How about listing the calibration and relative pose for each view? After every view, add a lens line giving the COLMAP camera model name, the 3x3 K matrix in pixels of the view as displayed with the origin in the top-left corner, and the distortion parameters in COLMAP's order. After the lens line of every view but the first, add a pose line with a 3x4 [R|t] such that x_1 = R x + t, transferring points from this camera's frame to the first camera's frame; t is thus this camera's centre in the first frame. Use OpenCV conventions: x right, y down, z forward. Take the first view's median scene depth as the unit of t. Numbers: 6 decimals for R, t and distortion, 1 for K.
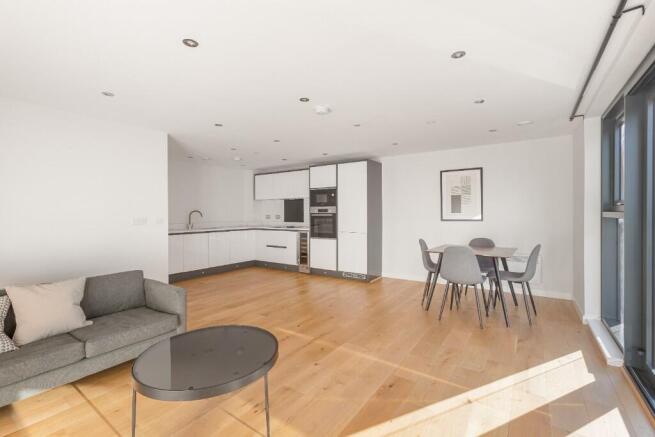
lens RADIAL K [[294.1, 0, 327.9], [0, 294.1, 213.0], [0, 0, 1]] dist [-0.000429, 0.000187]
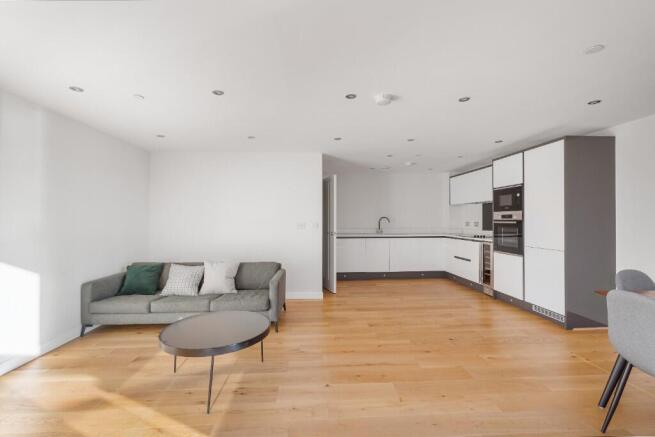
lens RADIAL K [[292.9, 0, 327.5], [0, 292.9, 218.5], [0, 0, 1]] dist [-0.001202, 0.000087]
pose [[0.631538, 0.000994, -0.775345, 0.270163], [-0.002045, 0.999998, -0.000384, -0.001848], [0.775343, 0.001828, 0.631538, 0.172259]]
